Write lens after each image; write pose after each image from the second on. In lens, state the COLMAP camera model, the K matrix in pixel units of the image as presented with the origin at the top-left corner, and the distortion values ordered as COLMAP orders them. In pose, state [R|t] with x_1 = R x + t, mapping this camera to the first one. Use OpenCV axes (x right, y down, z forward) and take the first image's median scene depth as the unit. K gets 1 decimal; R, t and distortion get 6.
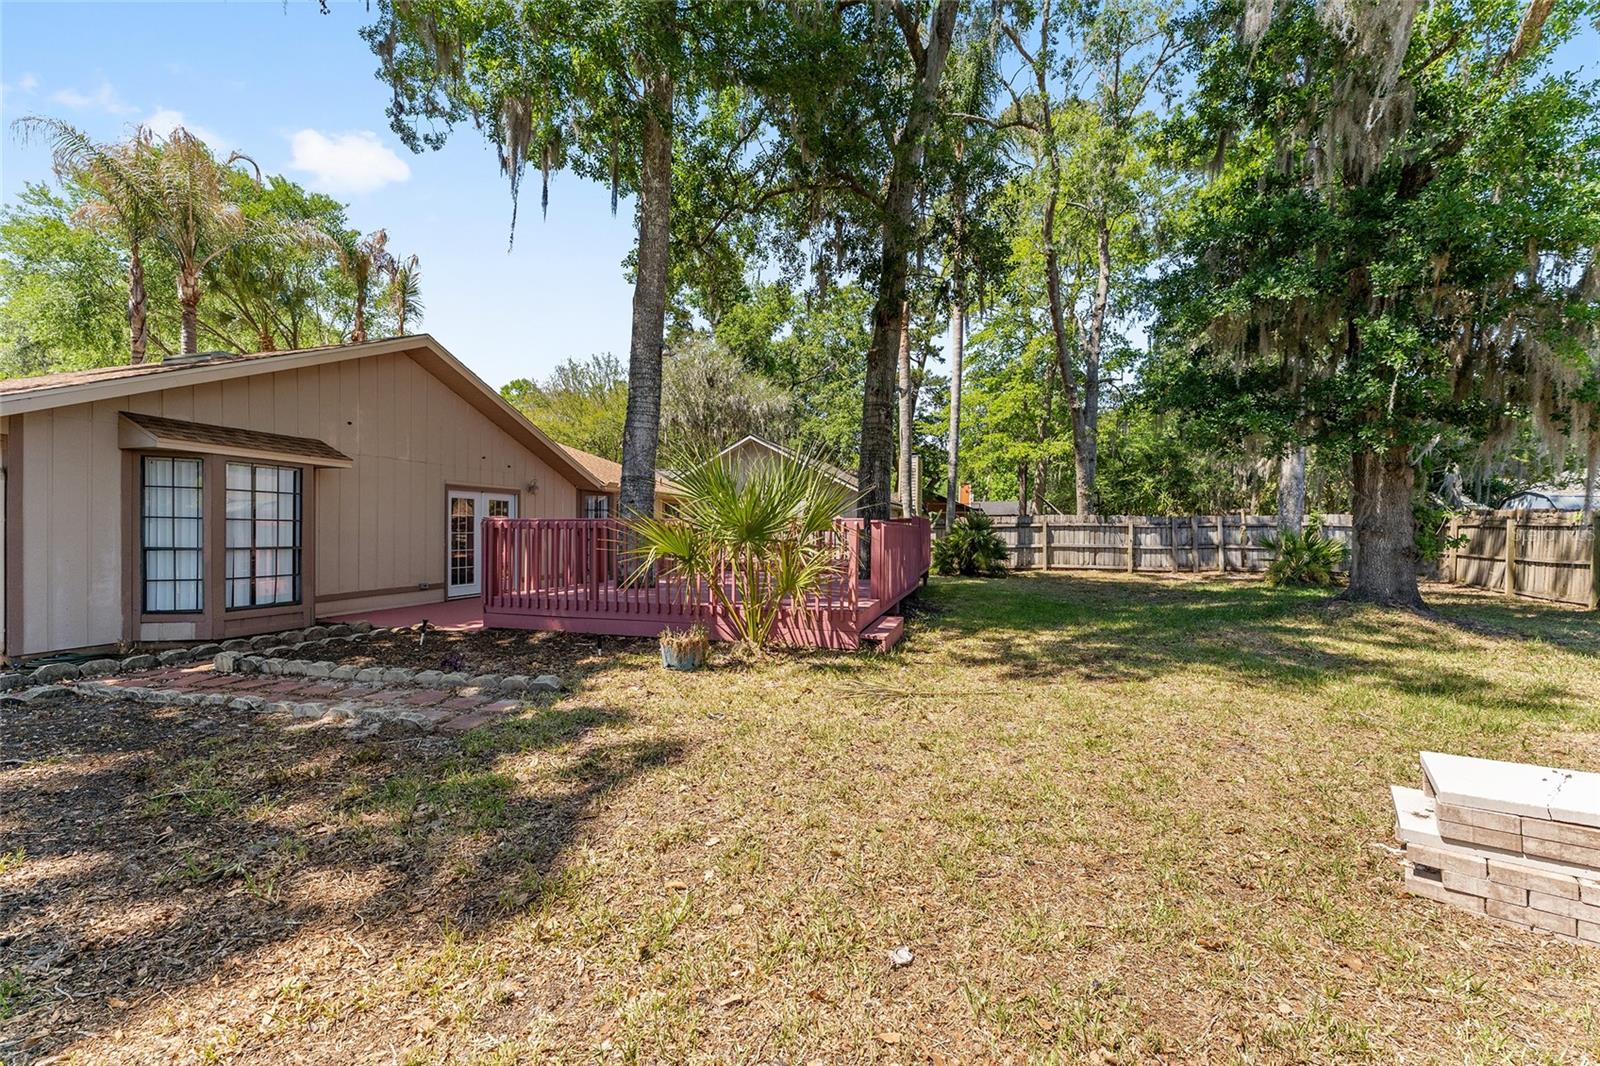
lens RADIAL K [[650.8, 0, 808.8], [0, 650.8, 533.6], [0, 0, 1]] dist [-0.003913, -0.000891]
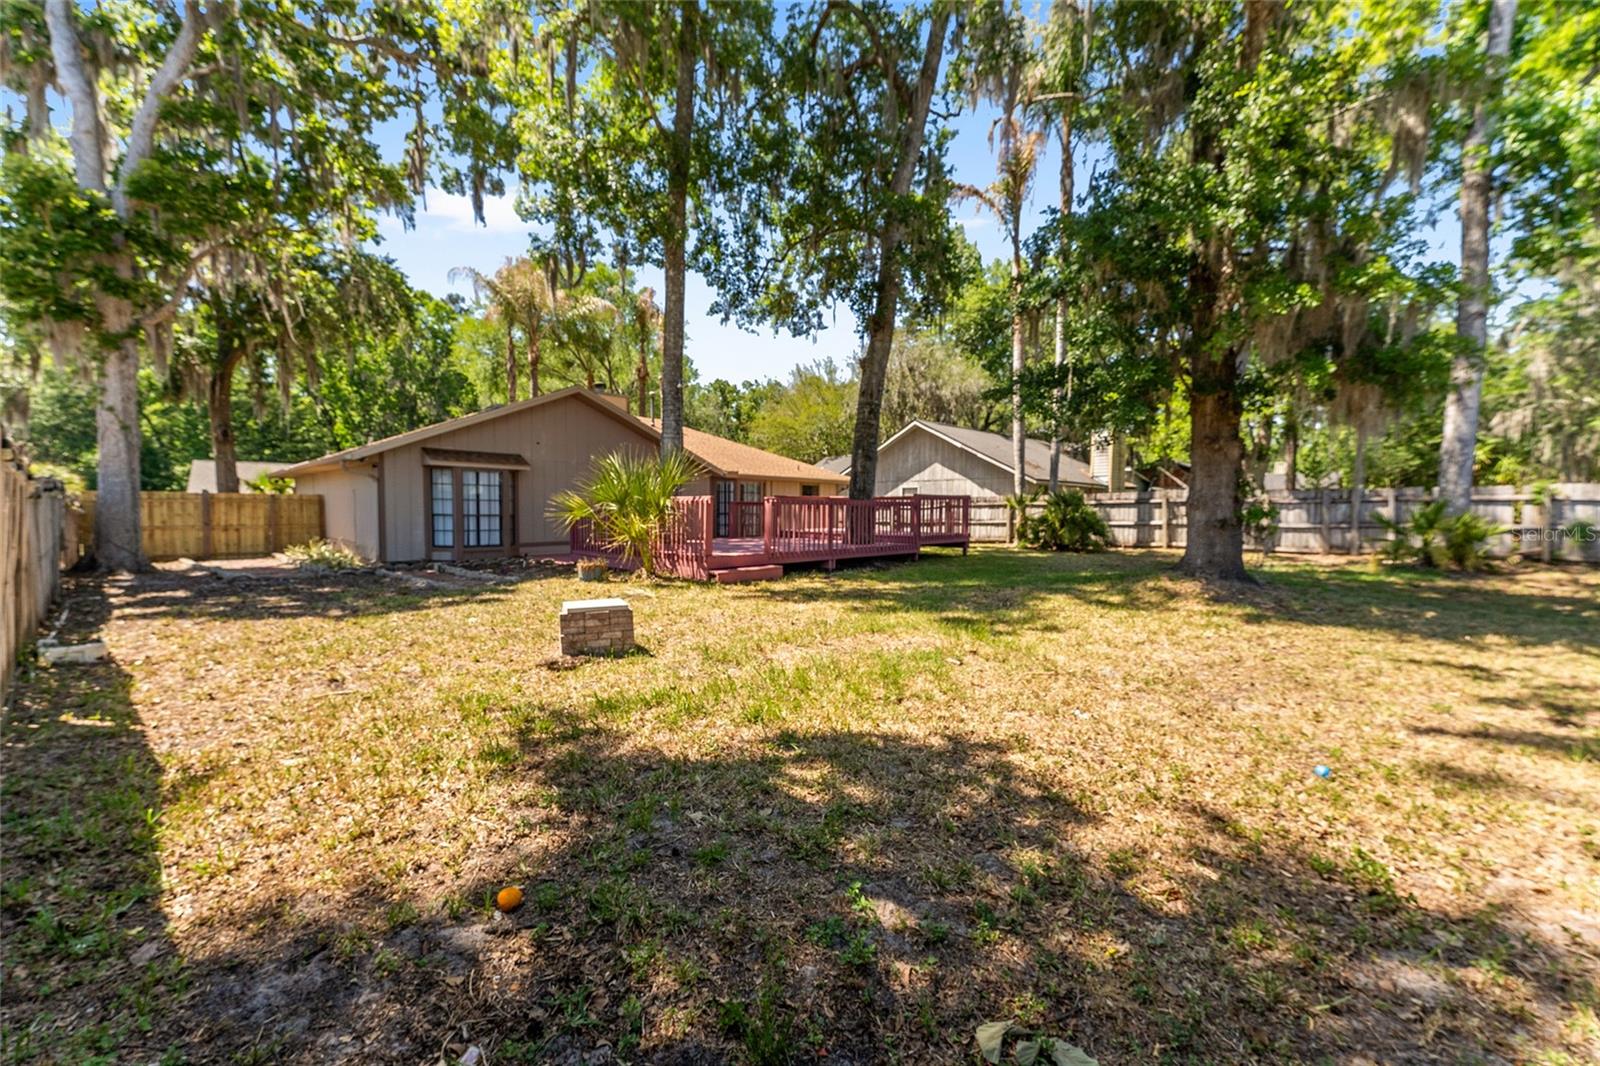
lens RADIAL K [[650.8, 0, 786.2], [0, 650.8, 529.6], [0, 0, 1]] dist [-0.003913, -0.000891]
pose [[0.887123, 0.011872, -0.461379, 0.770669], [-0.001499, 0.999738, 0.022842, 0.018932], [0.461530, -0.019572, 0.886909, -0.251636]]
